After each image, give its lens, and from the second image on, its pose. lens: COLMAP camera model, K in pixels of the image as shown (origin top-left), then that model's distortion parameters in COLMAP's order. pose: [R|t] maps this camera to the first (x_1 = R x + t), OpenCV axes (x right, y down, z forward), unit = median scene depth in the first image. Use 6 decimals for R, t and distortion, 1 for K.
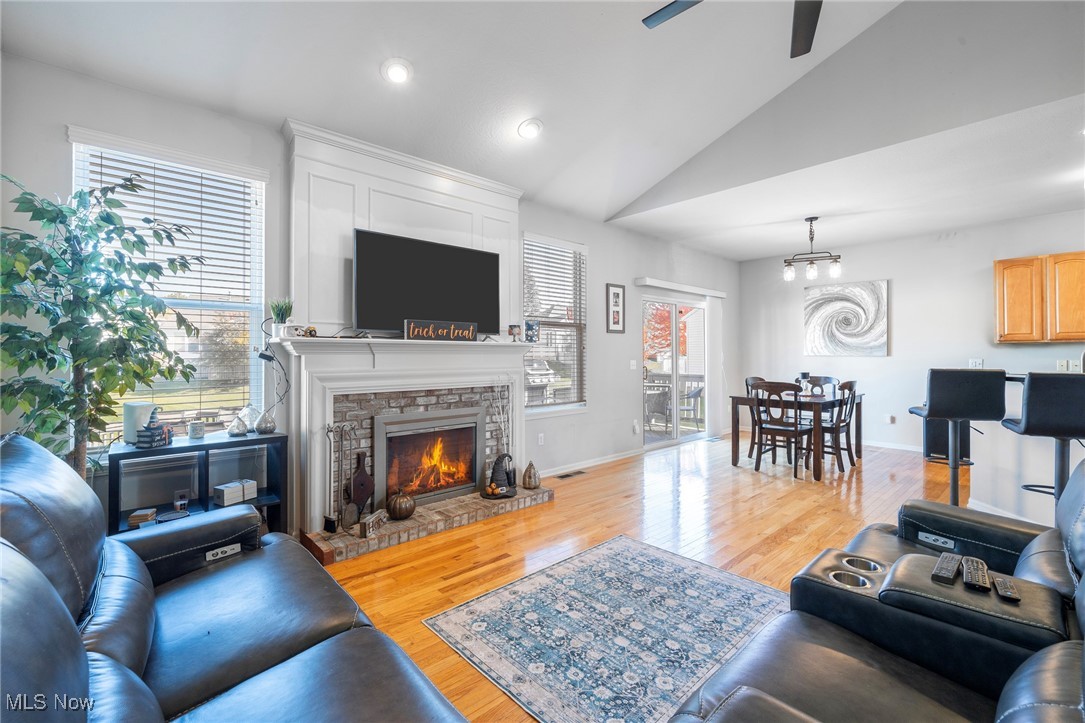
lens RADIAL K [[470.7, 0, 543.5], [0, 470.7, 351.8], [0, 0, 1]] dist [0.002859, -0.002047]
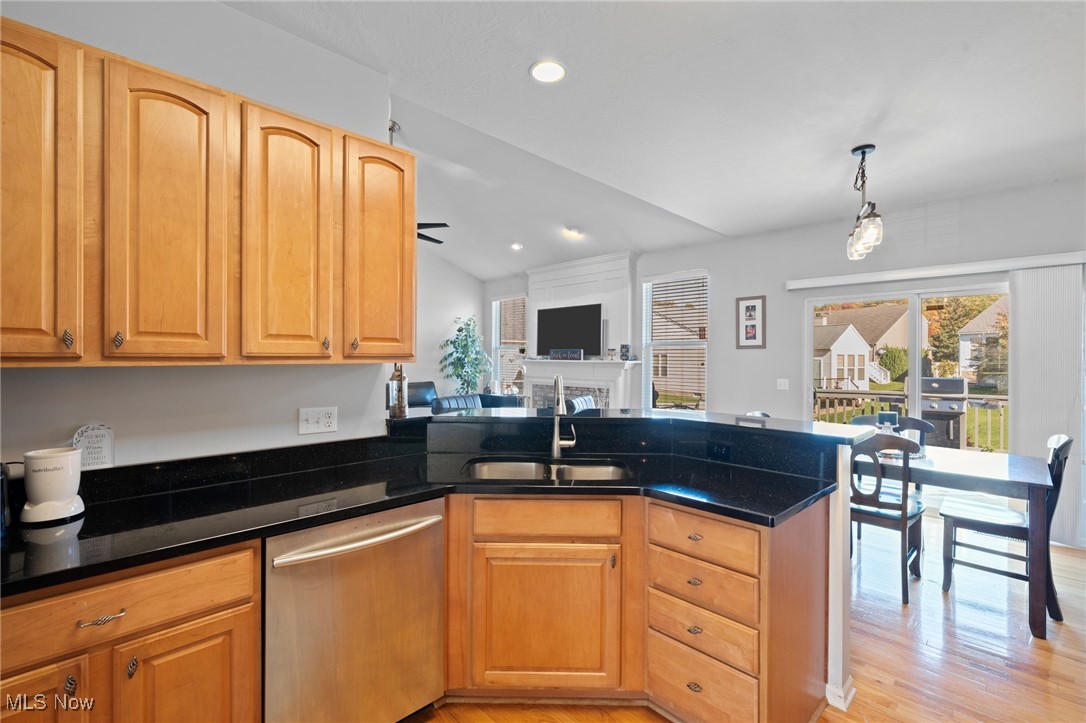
lens RADIAL K [[471.2, 0, 545.0], [0, 471.2, 357.8], [0, 0, 1]] dist [0.002859, -0.002047]
pose [[0.053822, 0.002536, -0.998547, 1.782878], [0.000932, 0.999996, 0.002590, -0.040698], [0.998550, -0.001070, 0.053820, 0.896971]]
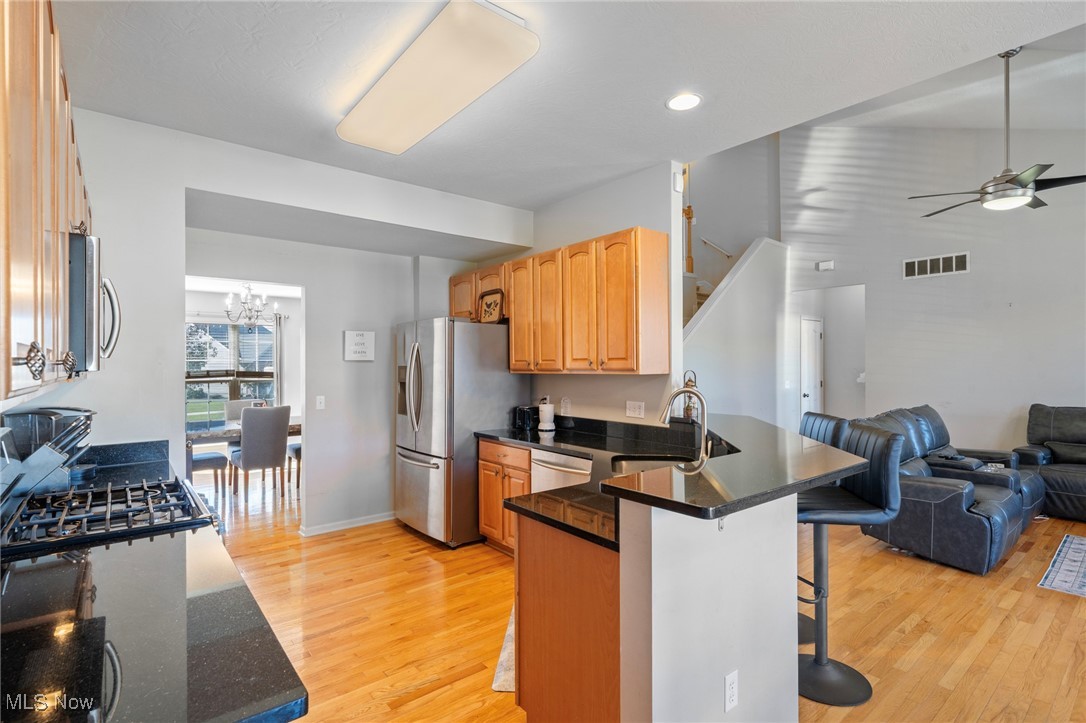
lens RADIAL K [[537.3, 0, 561.4], [0, 537.3, 357.1], [0, 0, 1]] dist [0.002786, 0.001125]
pose [[-0.999138, 0.008084, 0.040722, 1.260105], [0.007481, 0.999860, -0.014936, -0.051406], [-0.040837, -0.014618, -0.999059, 1.767485]]
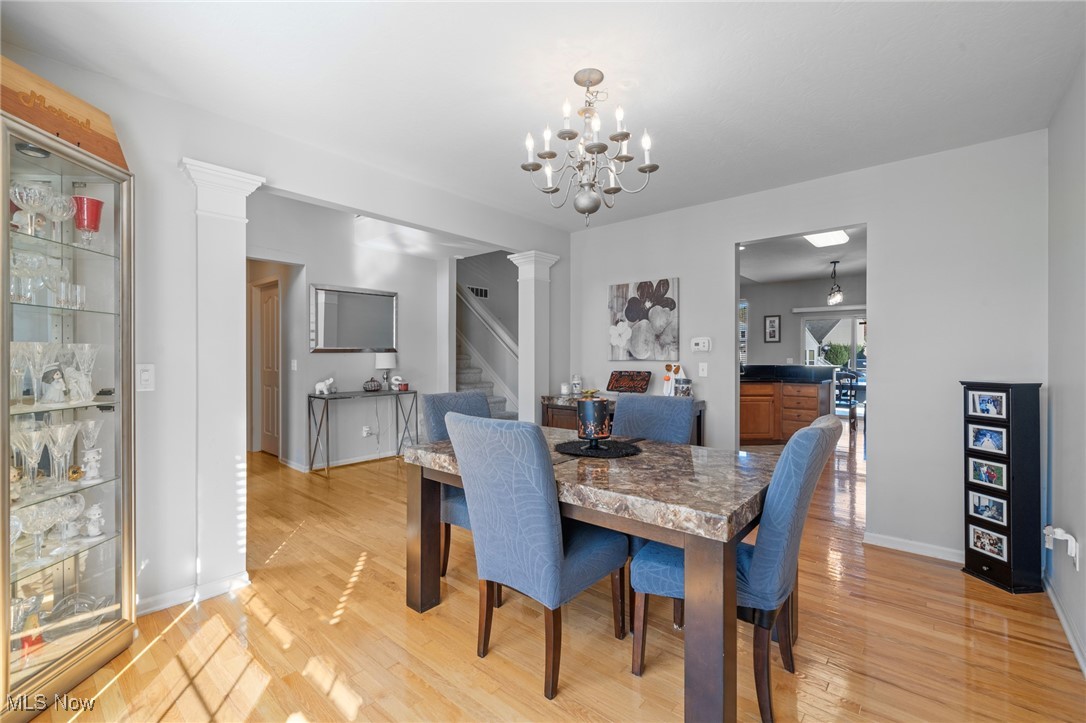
lens RADIAL K [[471.2, 0, 541.8], [0, 471.2, 357.9], [0, 0, 1]] dist [0.002859, -0.002047]
pose [[0.134268, 0.007912, -0.990913, 3.001616], [0.002701, 0.999961, 0.008350, 0.000312], [0.990941, -0.003798, 0.134242, -0.172062]]
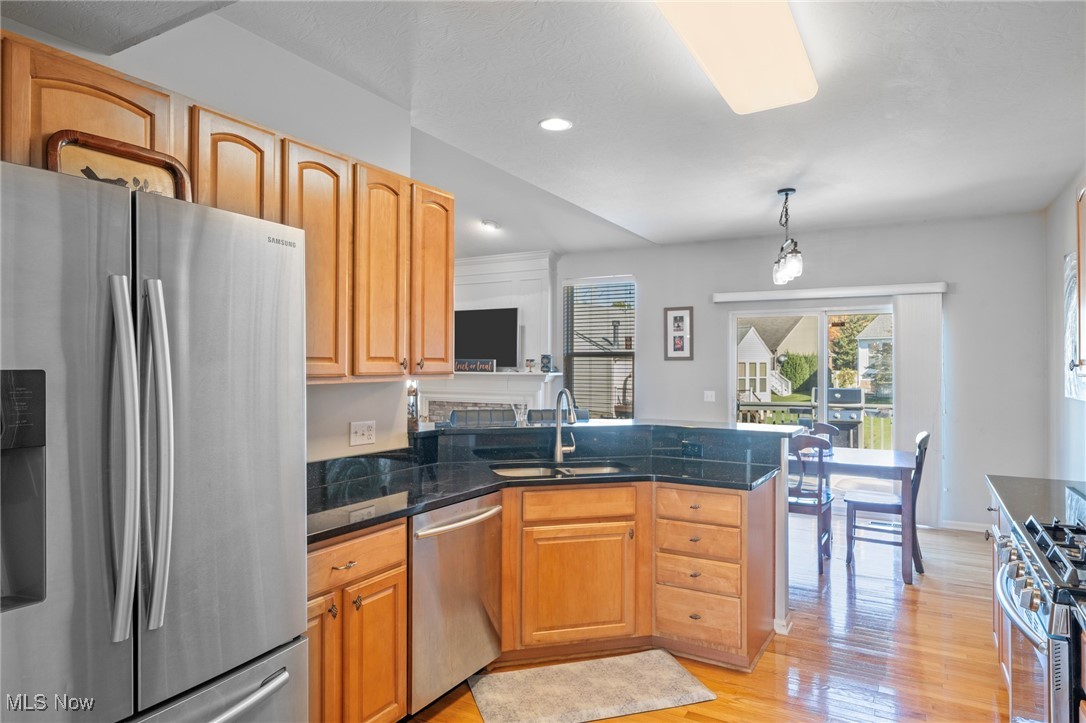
lens RADIAL K [[648.7, 0, 542.9], [0, 648.7, 359.2], [0, 0, 1]] dist [0.004020, -0.004181]
pose [[0.317016, -0.006789, -0.948396, 2.111396], [0.001055, 0.999976, -0.006805, -0.055867], [0.948420, 0.001156, 0.317015, 0.579019]]
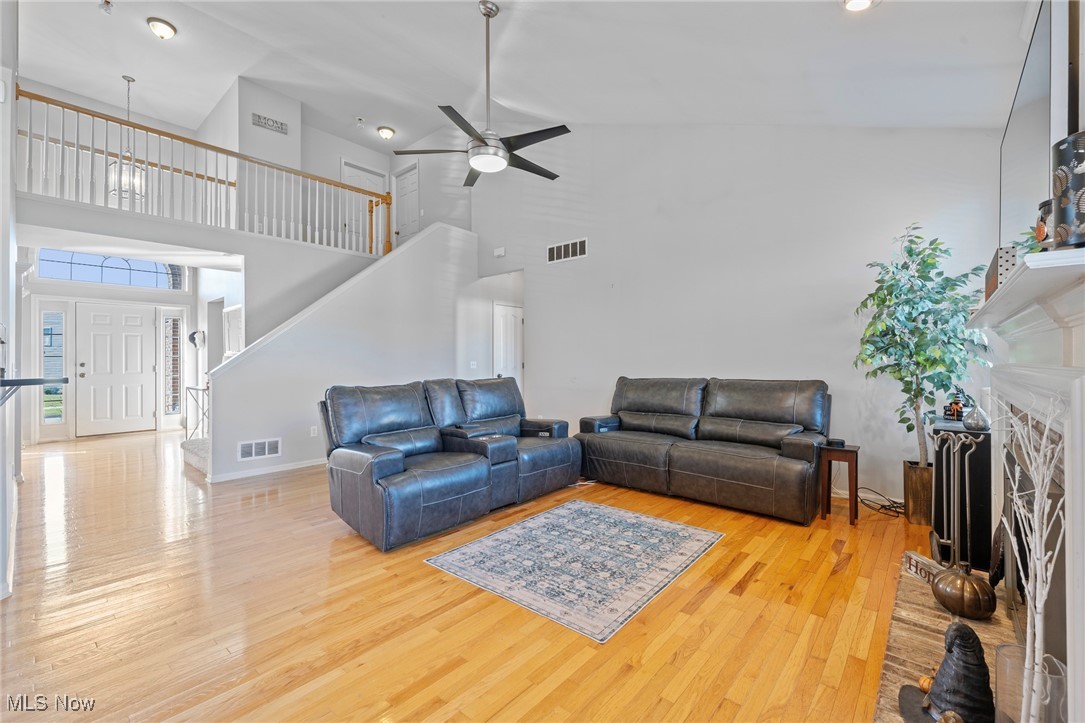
lens RADIAL K [[454.6, 0, 544.9], [0, 454.6, 353.8], [0, 0, 1]] dist [-0.009180, 0.000822]
pose [[-0.992404, 0.003353, -0.122977, 0.295955], [0.005636, 0.999818, -0.018216, 0.030567], [0.122893, -0.018771, -0.992242, 1.511451]]
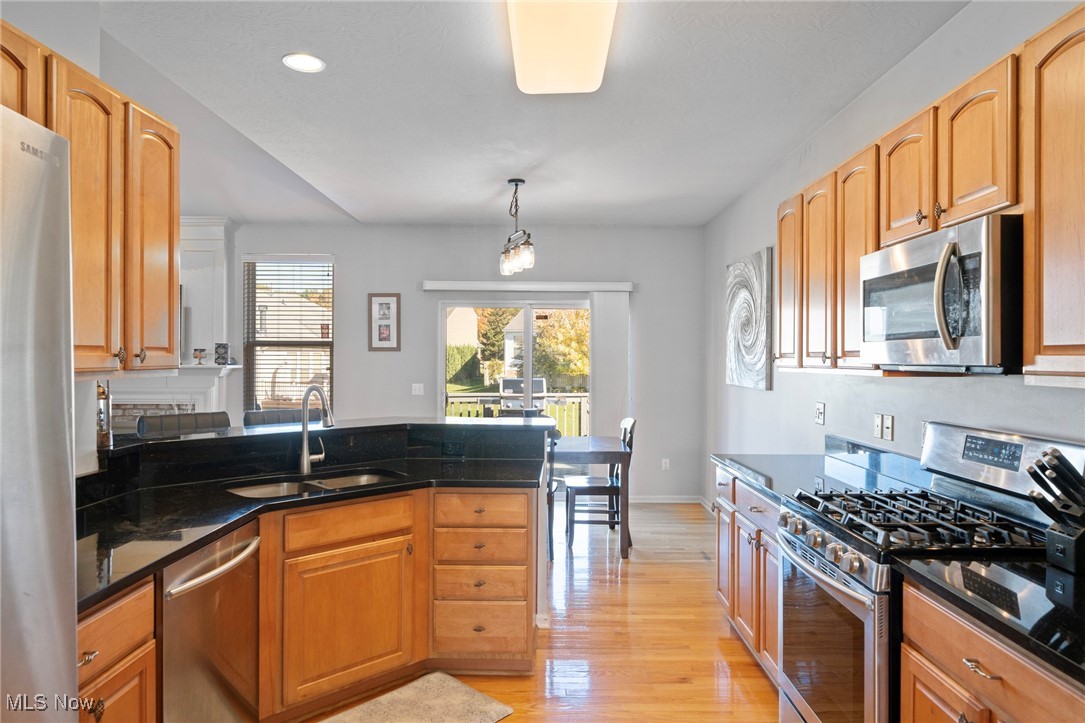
lens RADIAL K [[677.5, 0, 537.8], [0, 677.5, 360.6], [0, 0, 1]] dist [0.002480, -0.001006]
pose [[0.741676, 0.008068, -0.670710, 1.955379], [-0.002332, 0.999953, 0.009449, -0.057961], [0.670755, -0.005444, 0.741659, 0.467943]]
